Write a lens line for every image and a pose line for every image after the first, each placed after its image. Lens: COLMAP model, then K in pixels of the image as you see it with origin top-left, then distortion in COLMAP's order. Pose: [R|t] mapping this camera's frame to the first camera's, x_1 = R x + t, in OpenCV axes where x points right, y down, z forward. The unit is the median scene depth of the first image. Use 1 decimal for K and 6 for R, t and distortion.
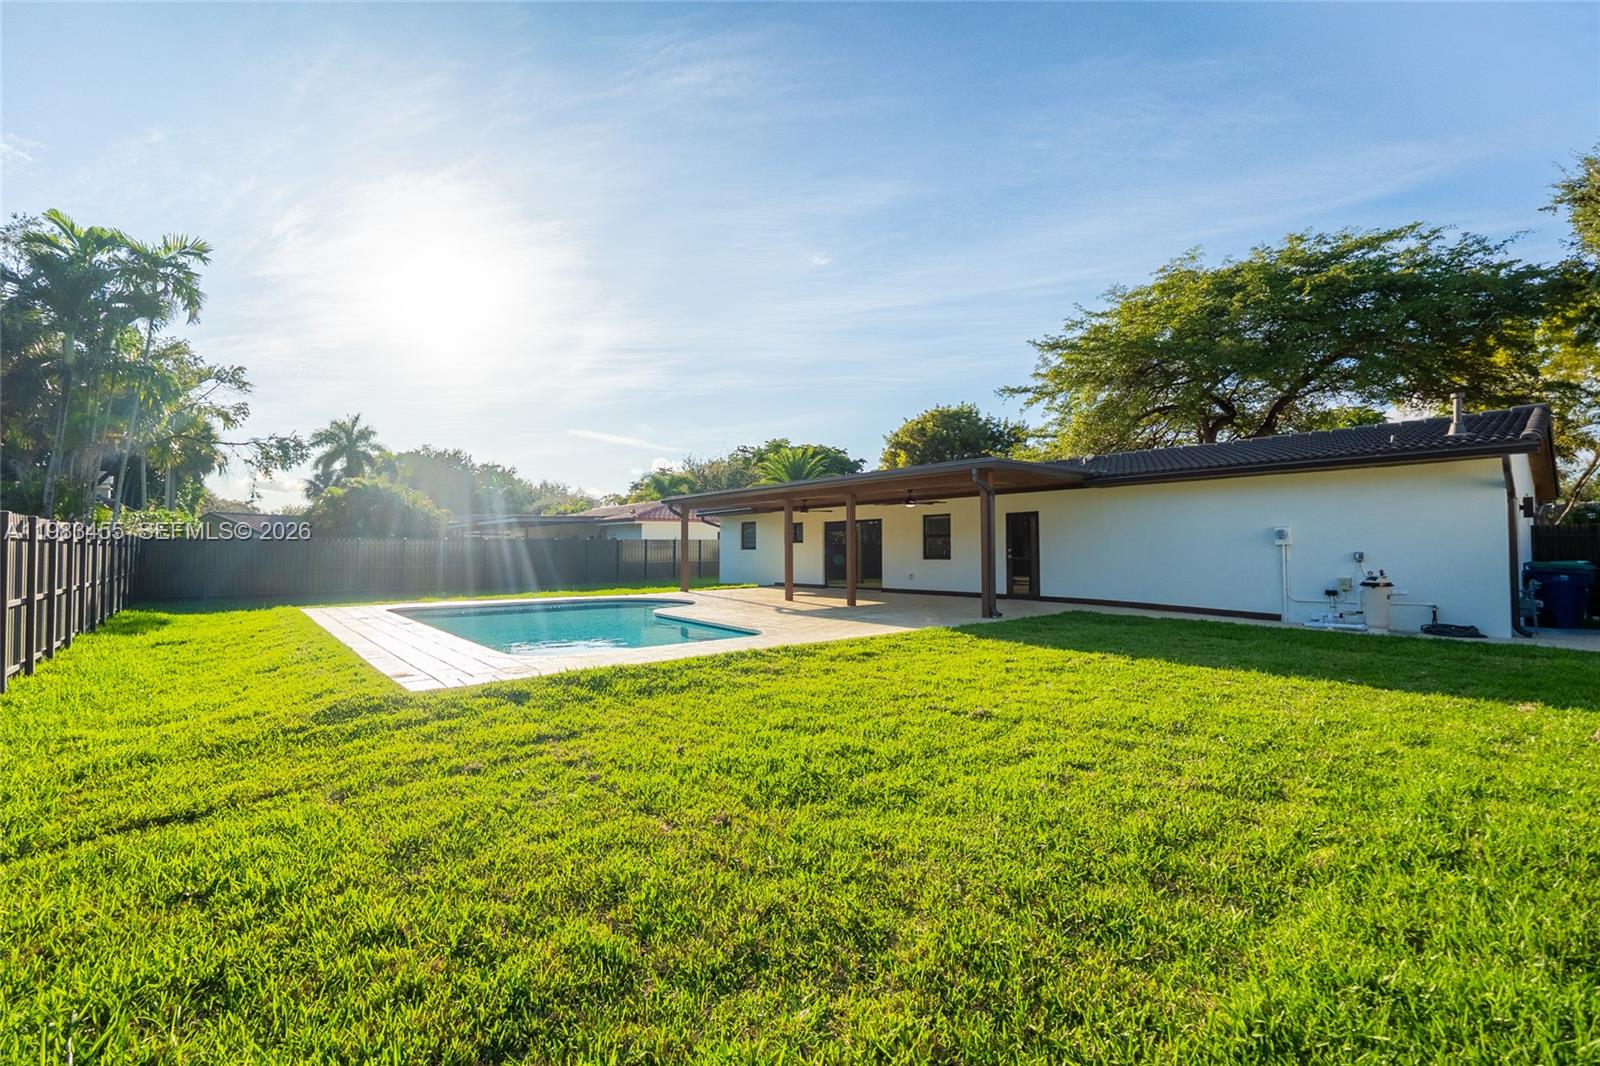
lens RADIAL K [[668.1, 0, 800.0], [0, 668.1, 533.0], [0, 0, 1]] dist [-0.001946, -0.000011]
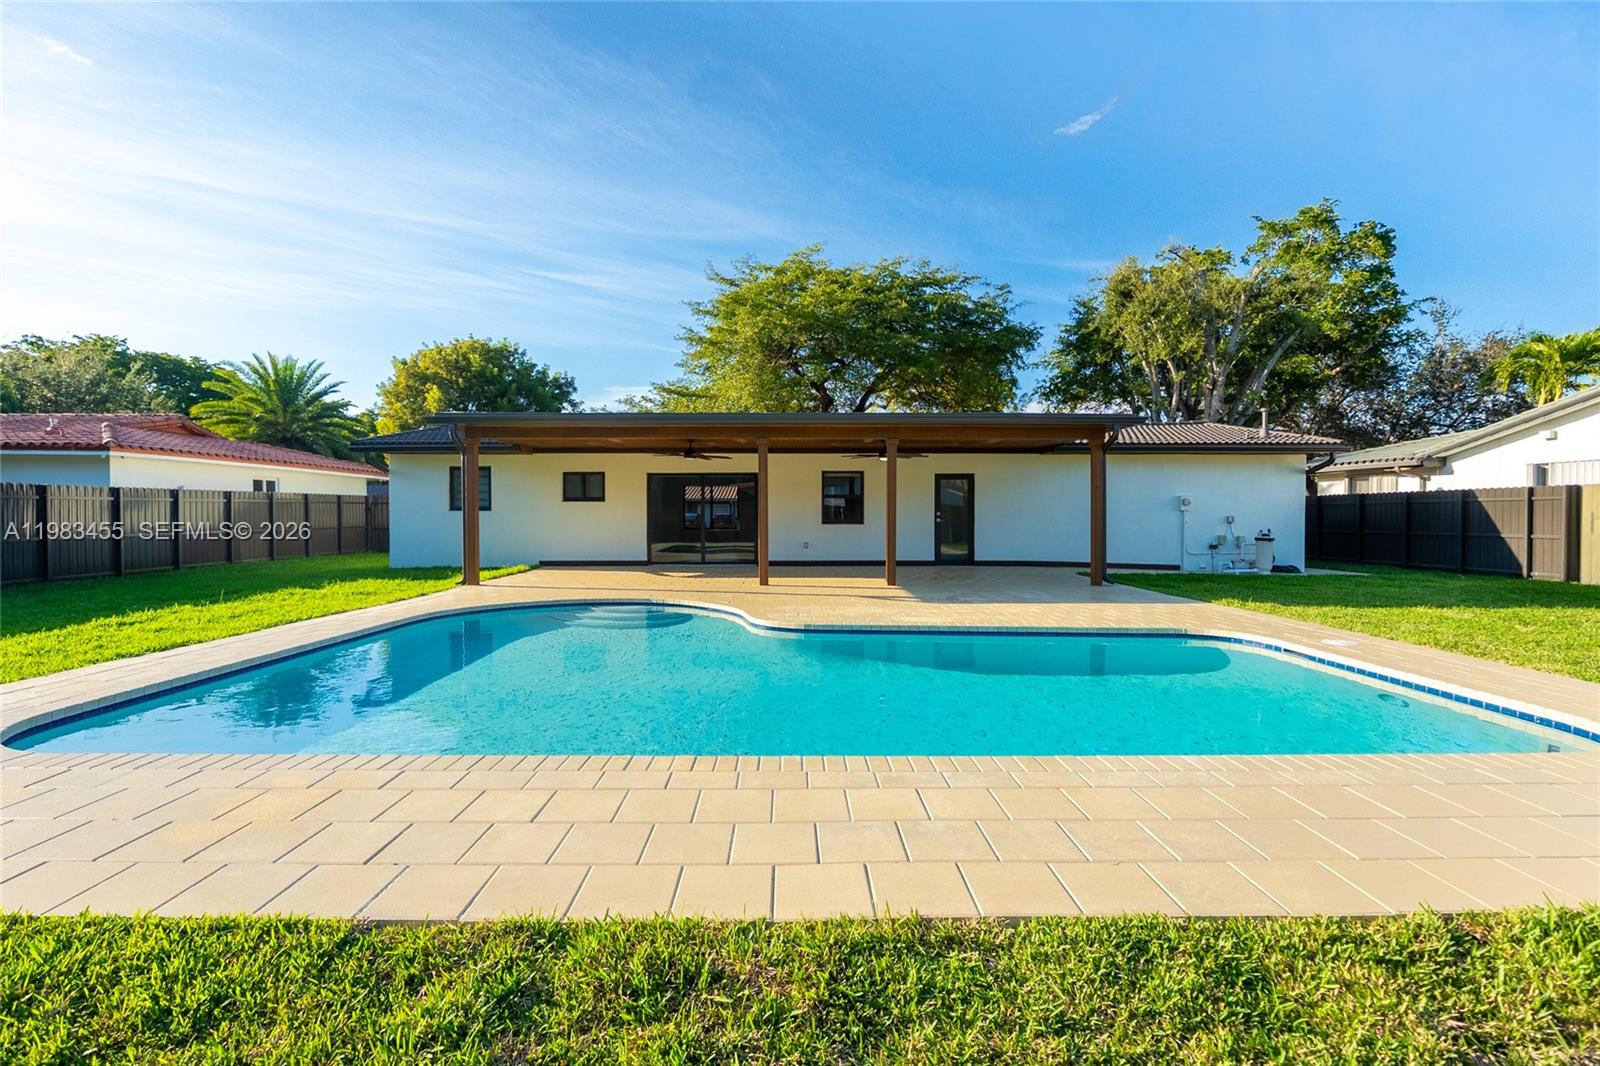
lens RADIAL K [[680.7, 0, 796.7], [0, 680.7, 528.0], [0, 0, 1]] dist [-0.005980, -0.000044]
pose [[0.652303, -0.009353, 0.757900, -0.474454], [-0.023738, 0.999181, 0.032761, 0.017006], [-0.757586, -0.039361, 0.651547, 0.464580]]
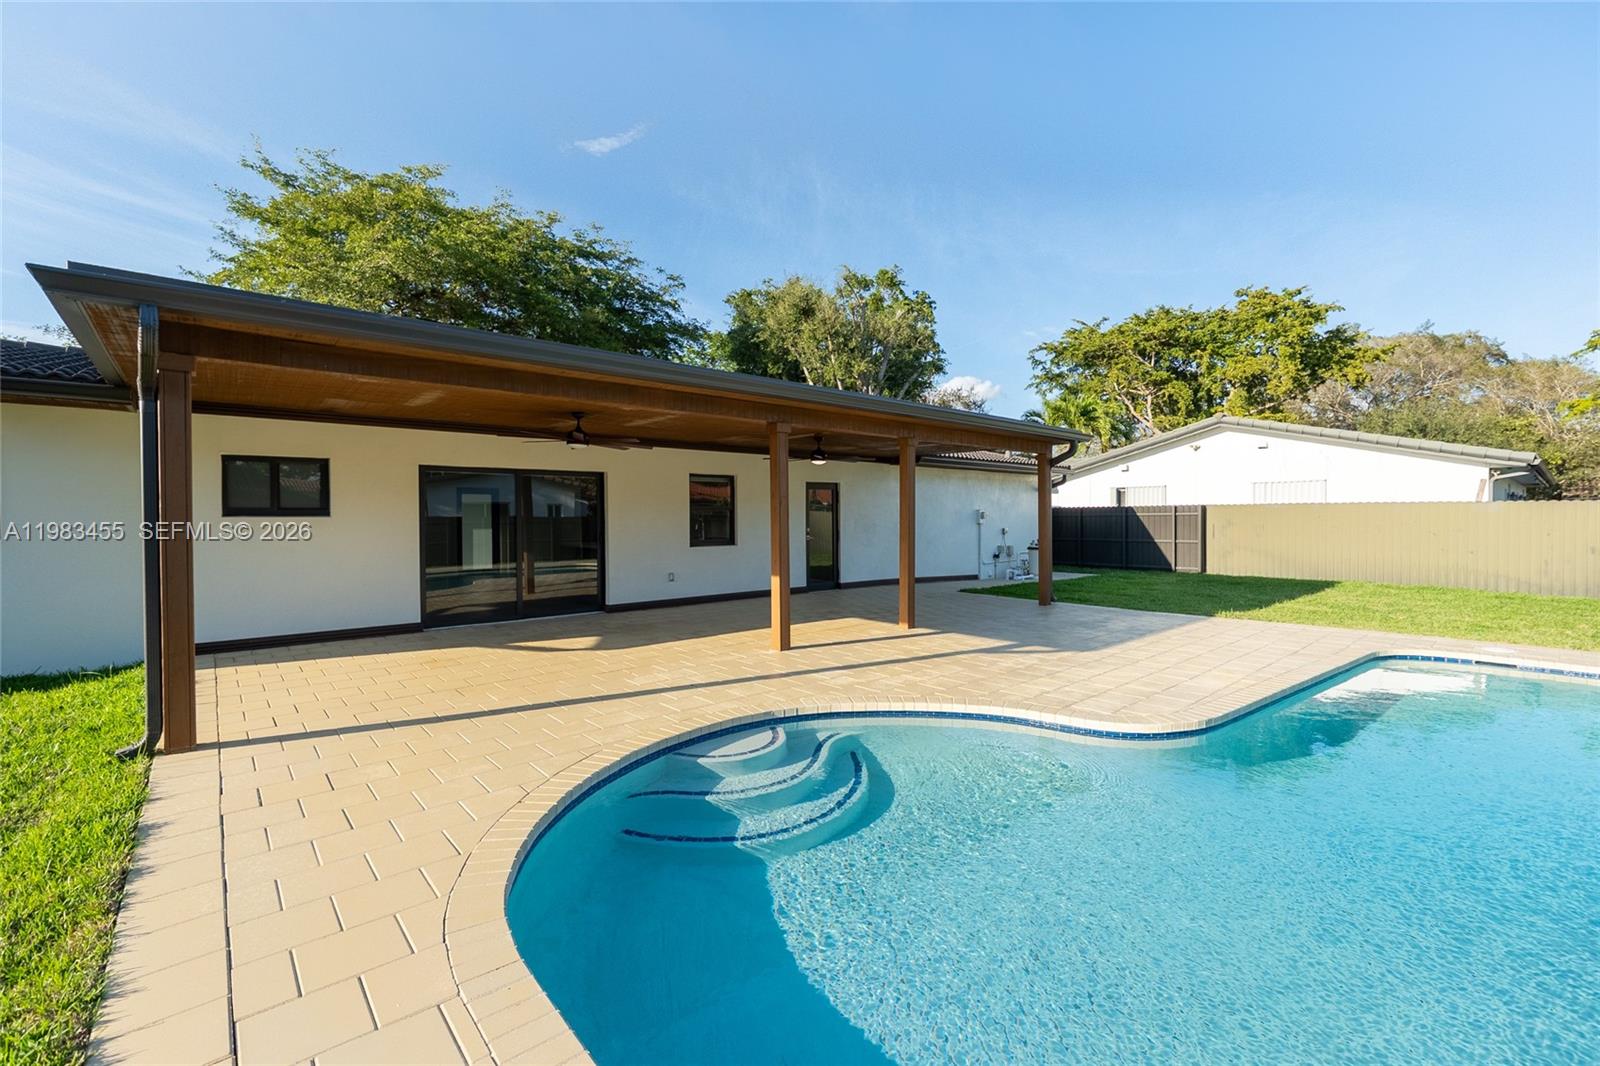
lens RADIAL K [[680.7, 0, 796.7], [0, 680.7, 528.0], [0, 0, 1]] dist [-0.005980, -0.000044]
pose [[0.000223, -0.011797, 0.999930, -0.429192], [-0.024034, 0.999642, 0.011799, 0.012796], [-0.999711, -0.024035, -0.000060, 0.891440]]
